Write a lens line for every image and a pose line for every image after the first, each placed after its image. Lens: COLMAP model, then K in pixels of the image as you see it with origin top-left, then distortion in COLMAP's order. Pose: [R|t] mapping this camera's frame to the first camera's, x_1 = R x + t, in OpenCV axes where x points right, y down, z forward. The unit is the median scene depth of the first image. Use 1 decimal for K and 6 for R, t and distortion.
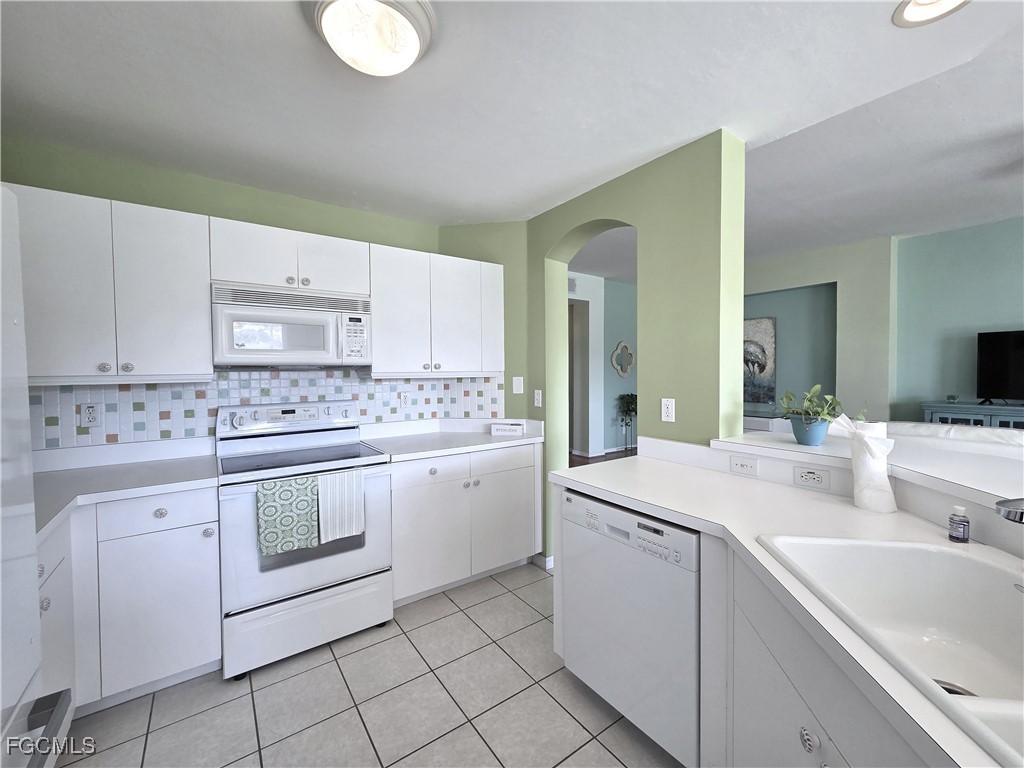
lens RADIAL K [[420.0, 0, 515.7], [0, 420.0, 383.0], [0, 0, 1]] dist [0.000976, -0.000973]
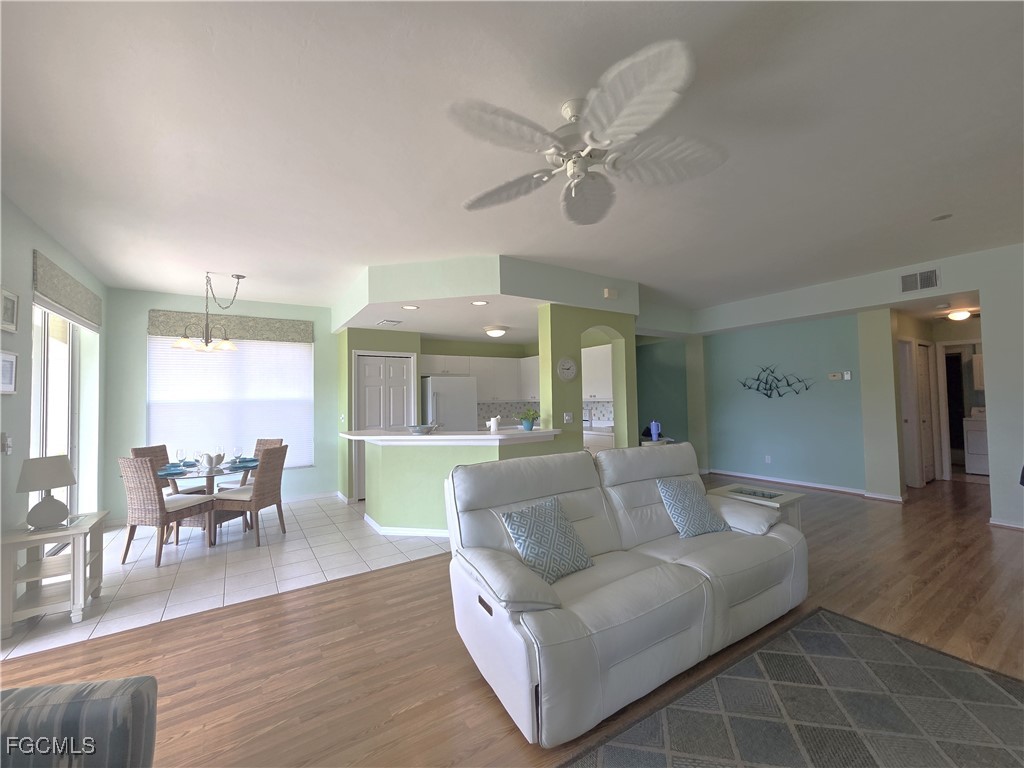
lens RADIAL K [[420.0, 0, 510.7], [0, 420.0, 382.7], [0, 0, 1]] dist [0.000976, -0.000973]
pose [[-0.047217, -0.025889, -0.998549, 2.371441], [-0.009856, 0.999627, -0.025451, -0.055932], [0.998836, 0.008640, -0.047455, 0.743969]]
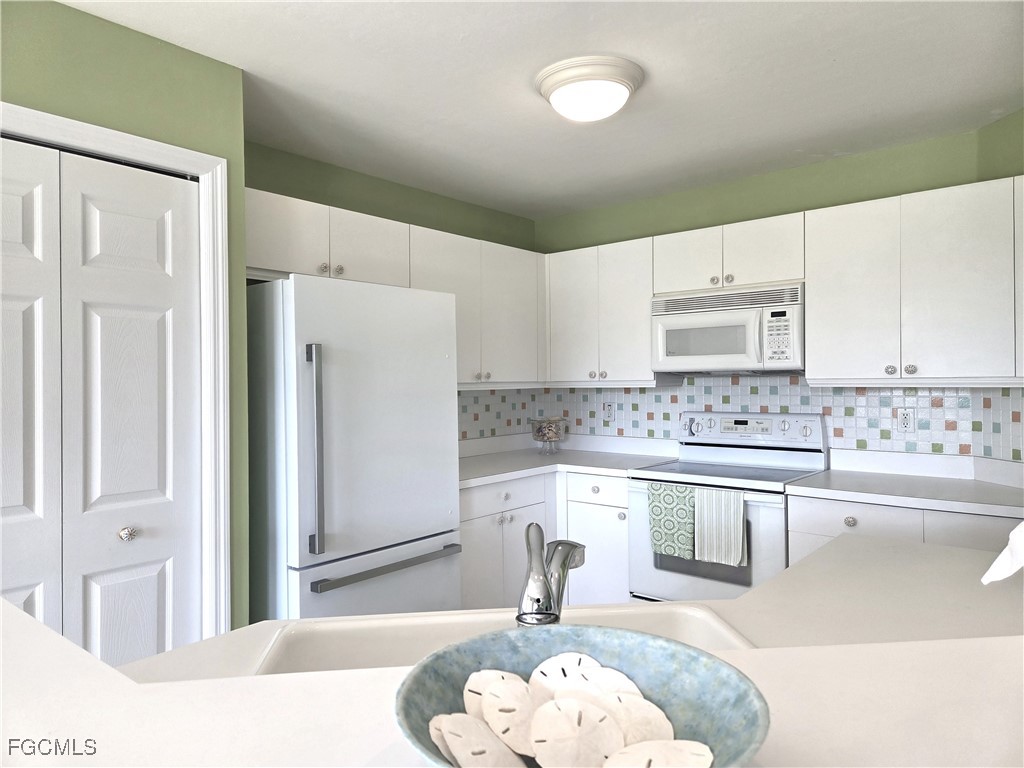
lens RADIAL K [[684.1, 0, 512.9], [0, 684.1, 384.4], [0, 0, 1]] dist [0.050410, -0.024145]
pose [[0.237188, 0.012026, -0.971389, 0.785232], [-0.021671, 0.999740, 0.007086, -0.012453], [0.971222, 0.019370, 0.237387, 0.185586]]
